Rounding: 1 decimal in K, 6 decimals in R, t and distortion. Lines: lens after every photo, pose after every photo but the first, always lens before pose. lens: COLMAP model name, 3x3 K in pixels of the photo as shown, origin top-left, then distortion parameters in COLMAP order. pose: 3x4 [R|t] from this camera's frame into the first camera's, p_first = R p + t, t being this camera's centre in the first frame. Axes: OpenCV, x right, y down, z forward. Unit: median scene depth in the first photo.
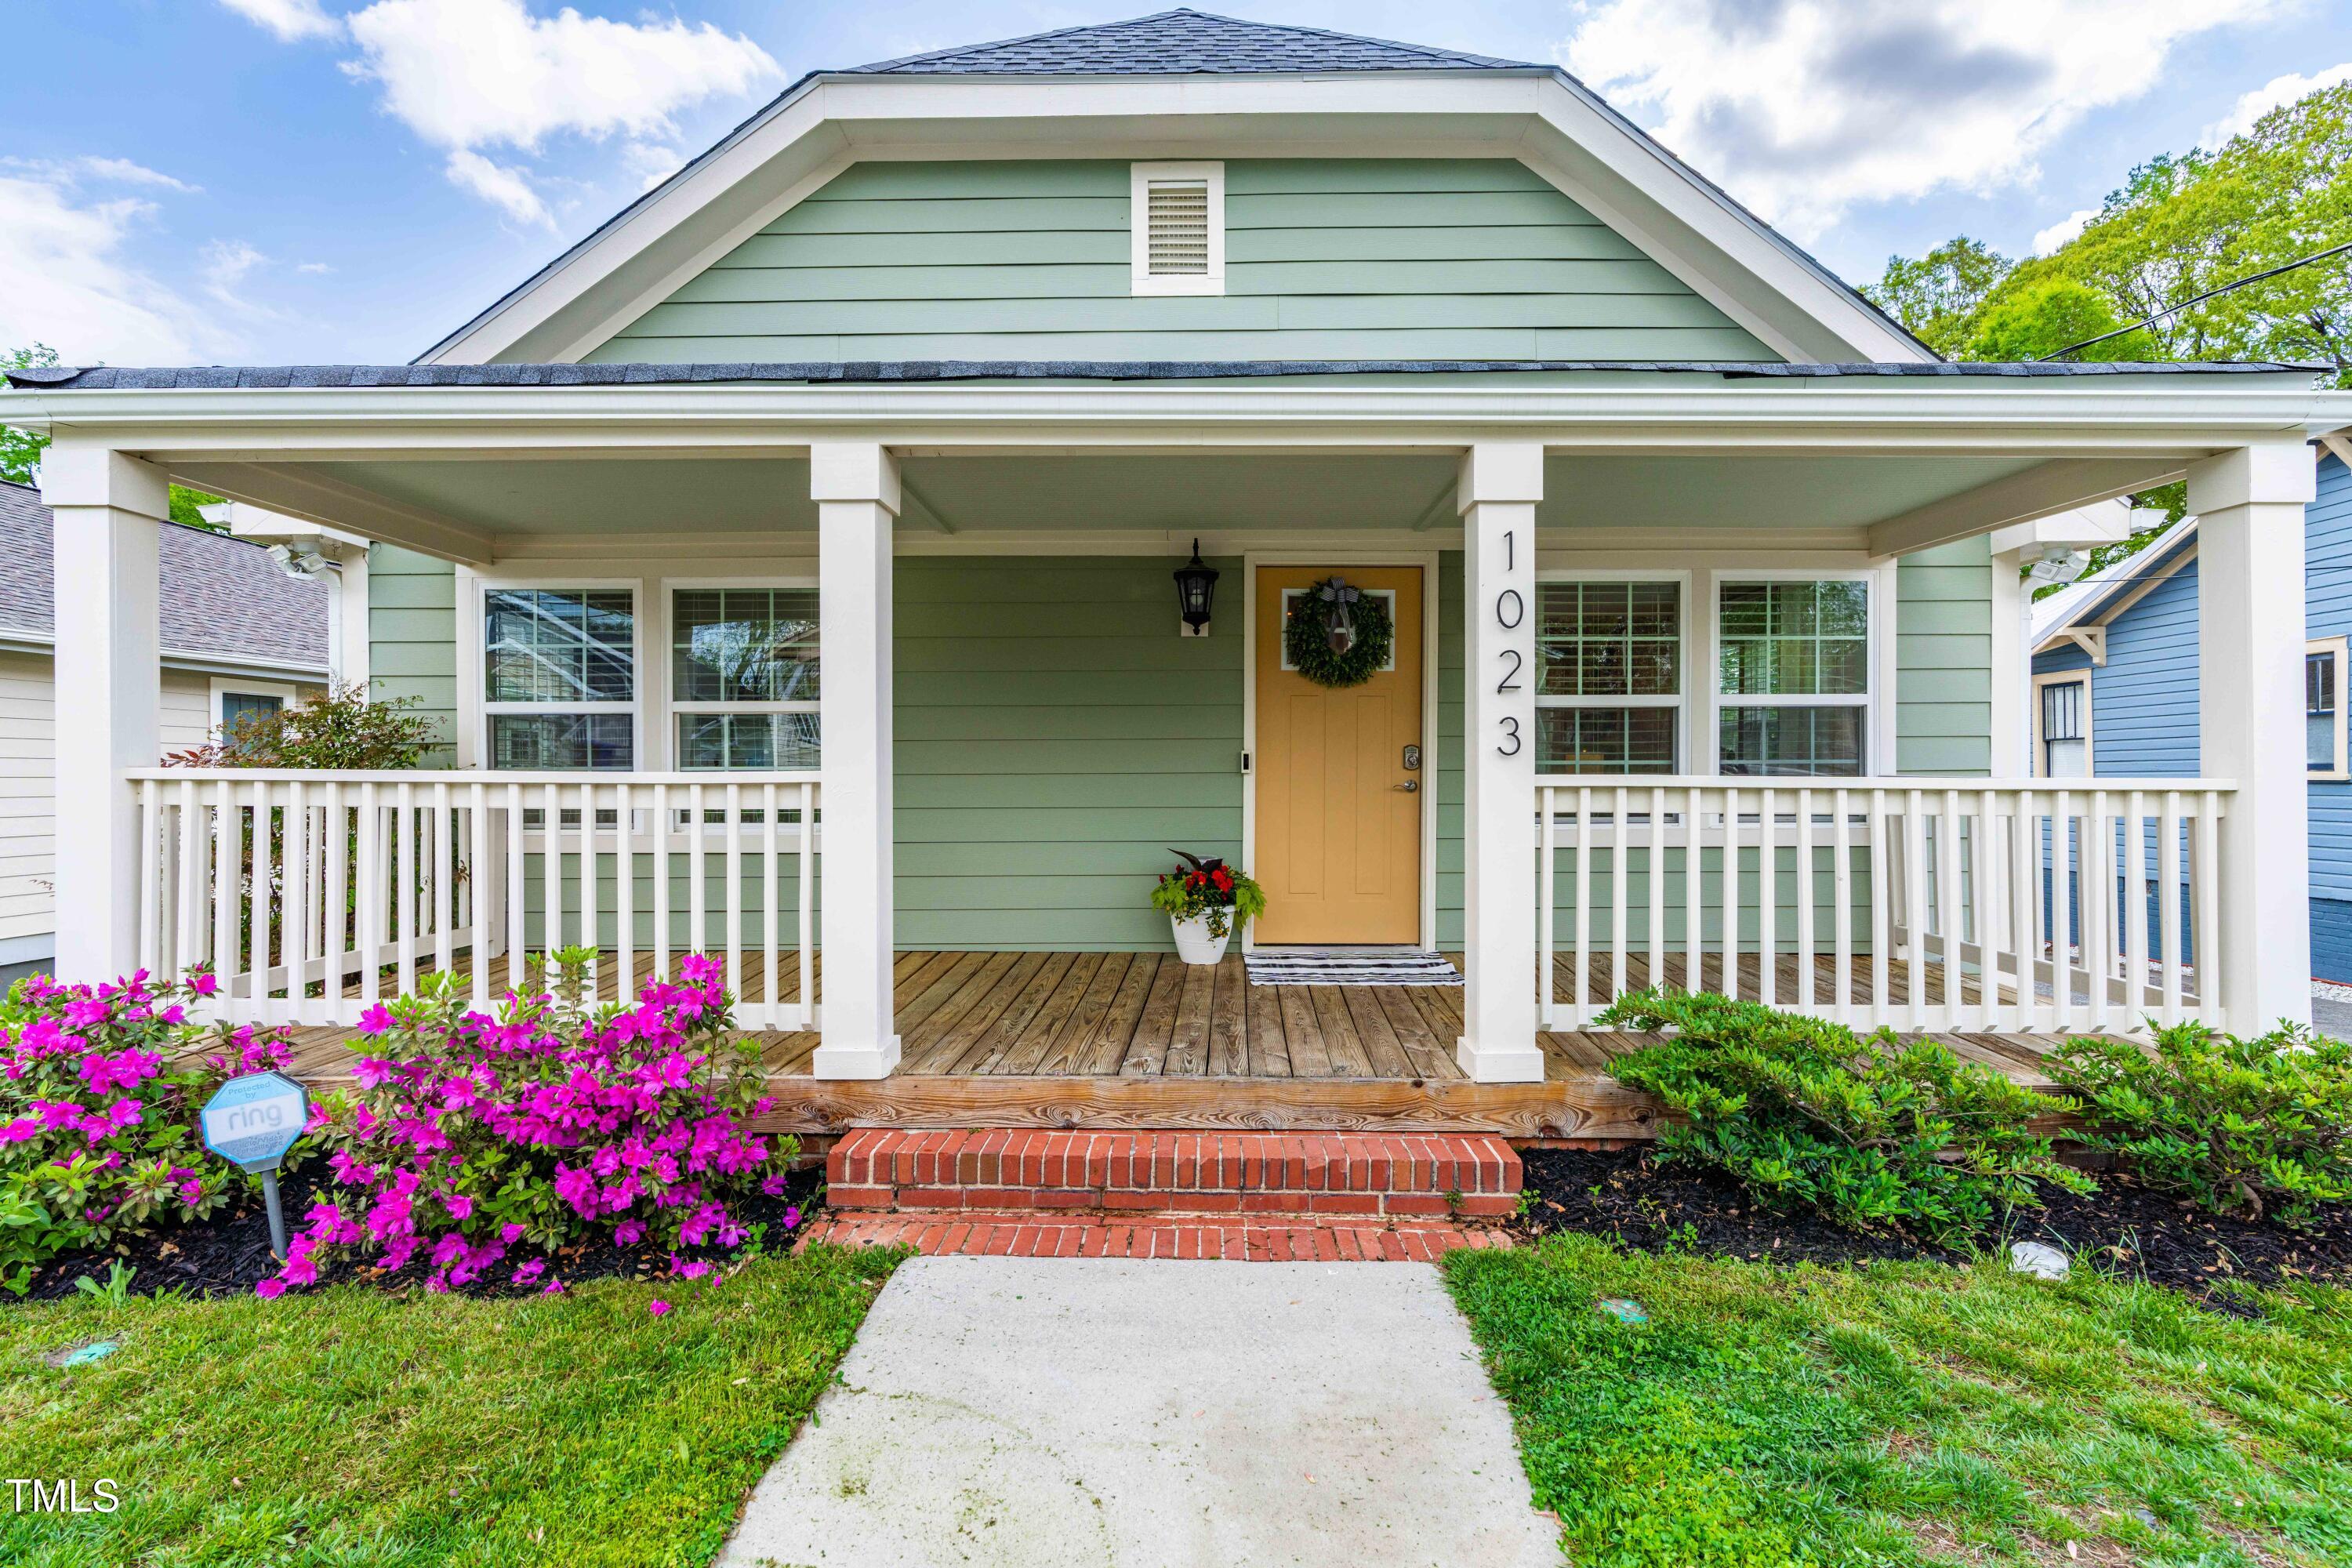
lens RADIAL K [[1066.4, 0, 1178.7], [0, 1066.4, 763.3], [0, 0, 1]] dist [-0.012620, 0.005842]
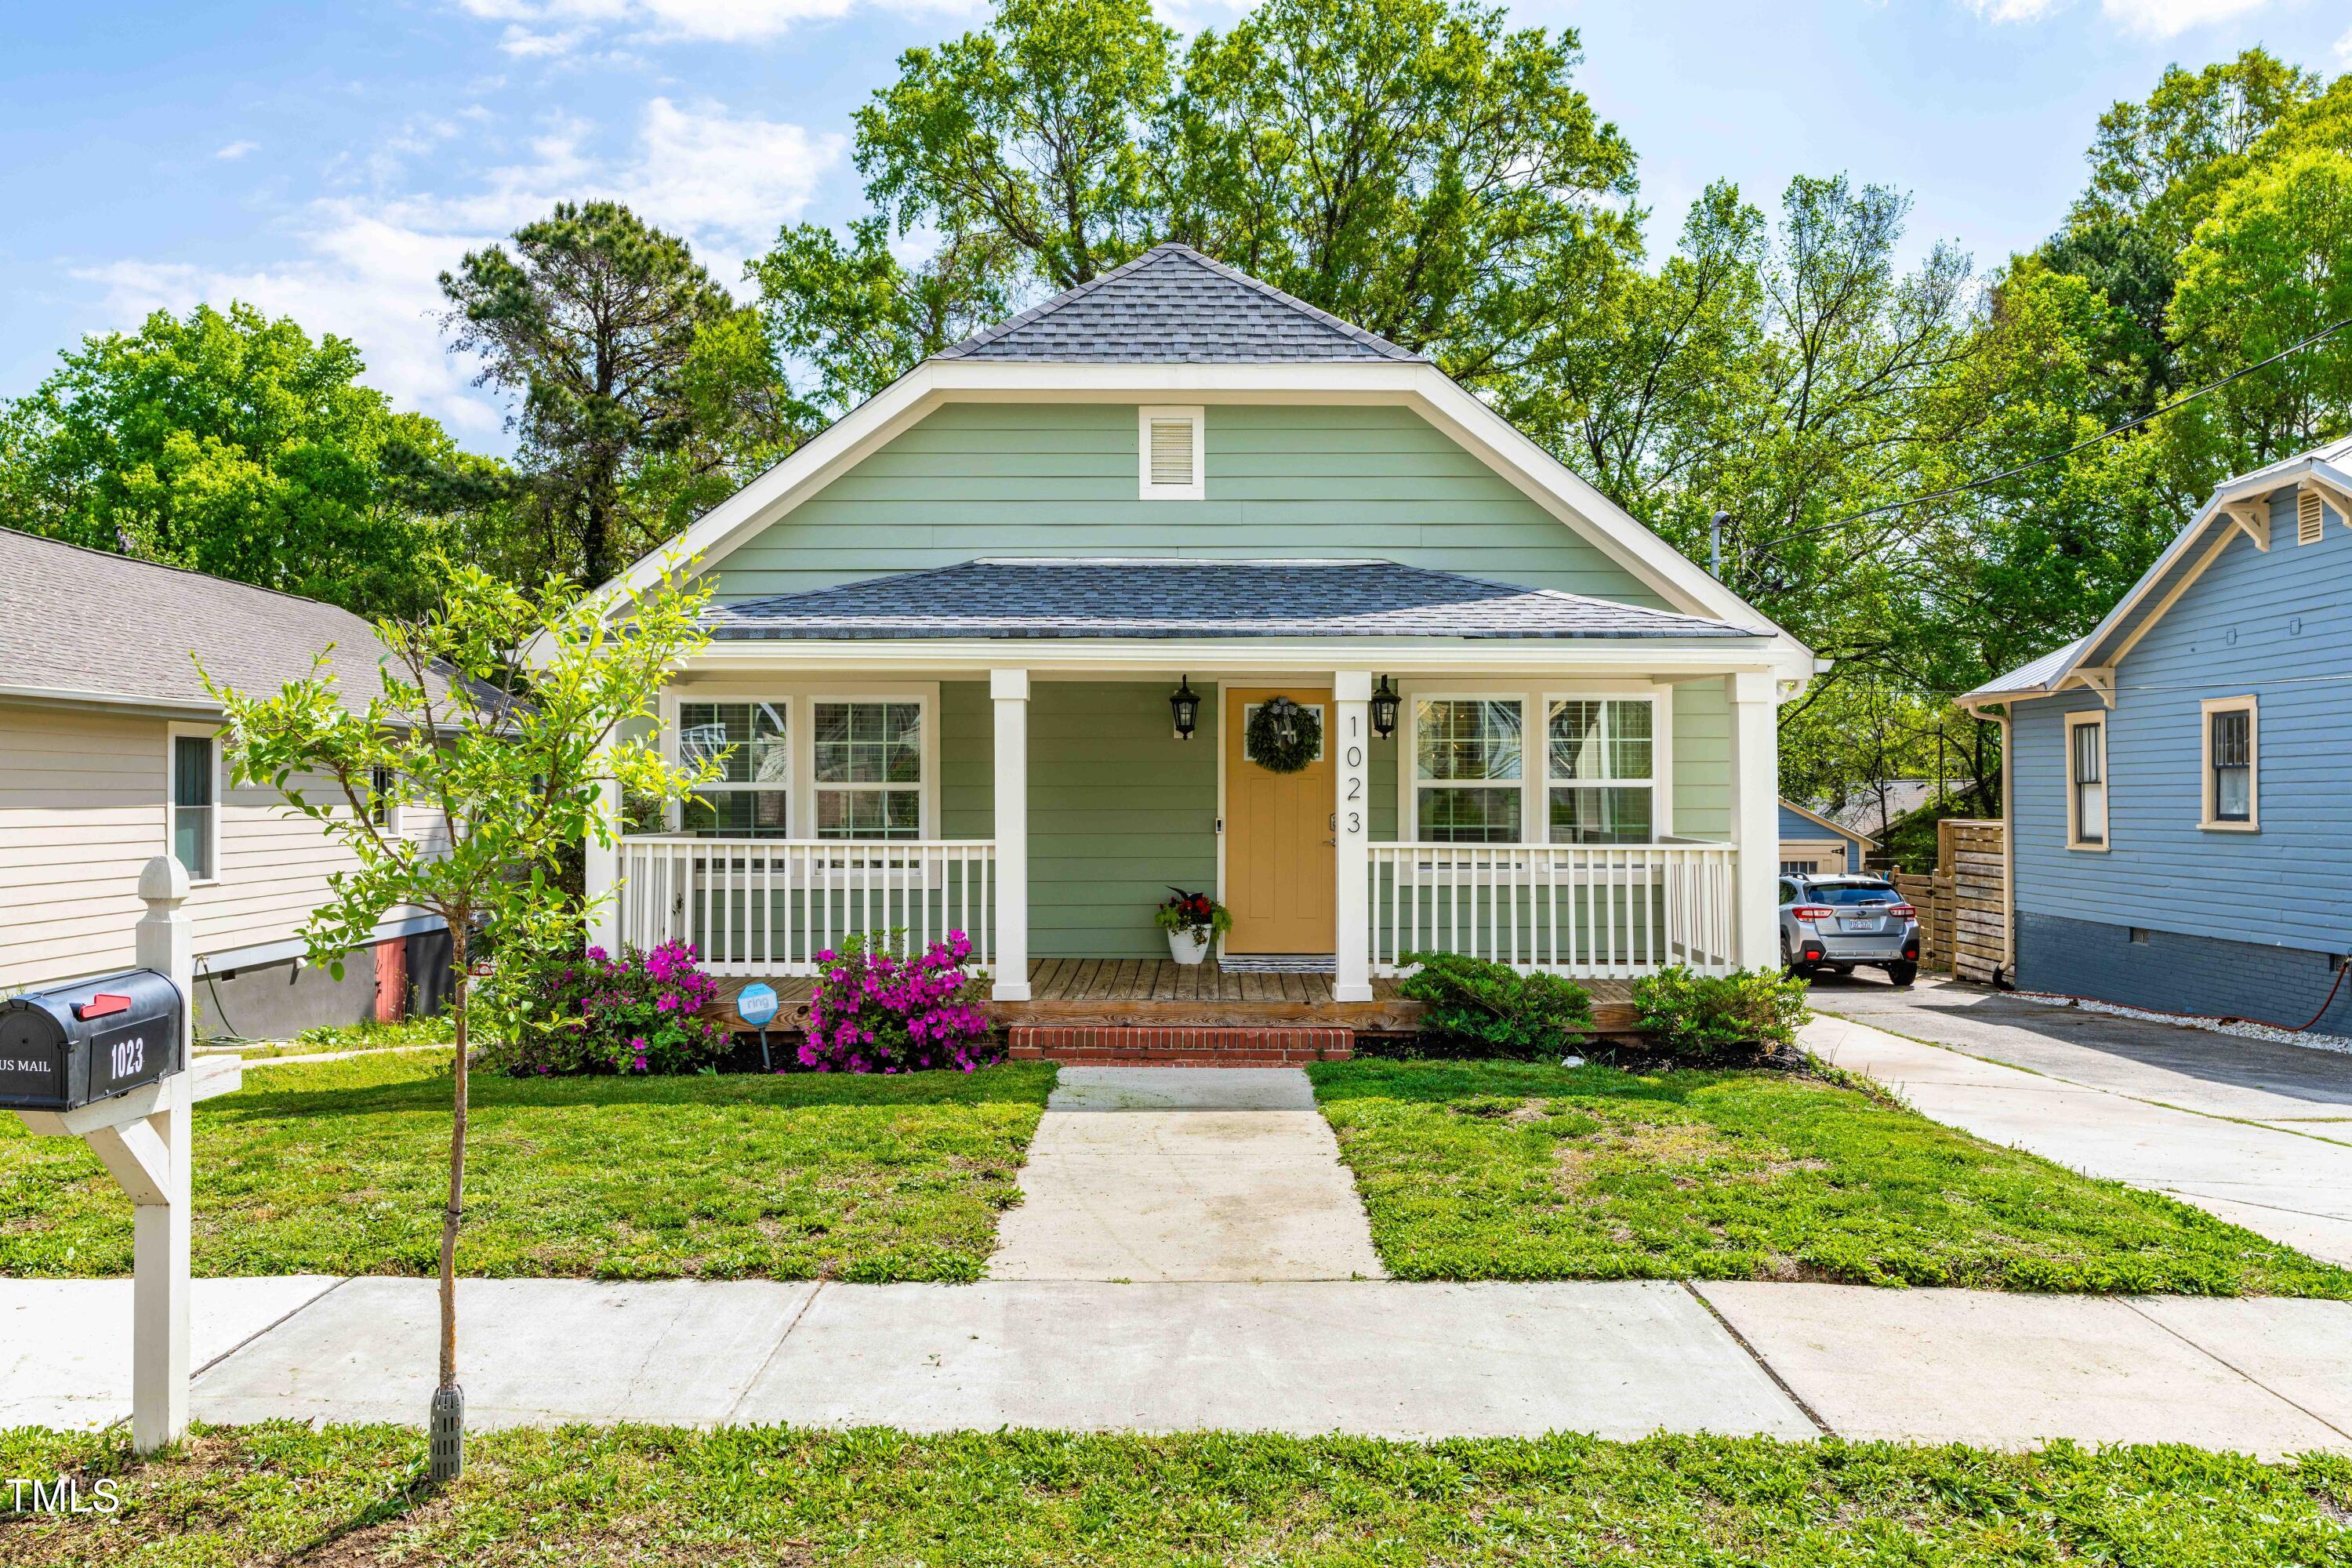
lens RADIAL K [[1875.0, 0, 1167.3], [0, 1875.0, 742.6], [0, 0, 1]] dist [0.015134, 0.004088]
pose [[0.999521, 0.001472, 0.030907, -0.087886], [-0.000972, 0.999868, -0.016198, -0.074988], [-0.030927, 0.016160, 0.999391, -1.578183]]
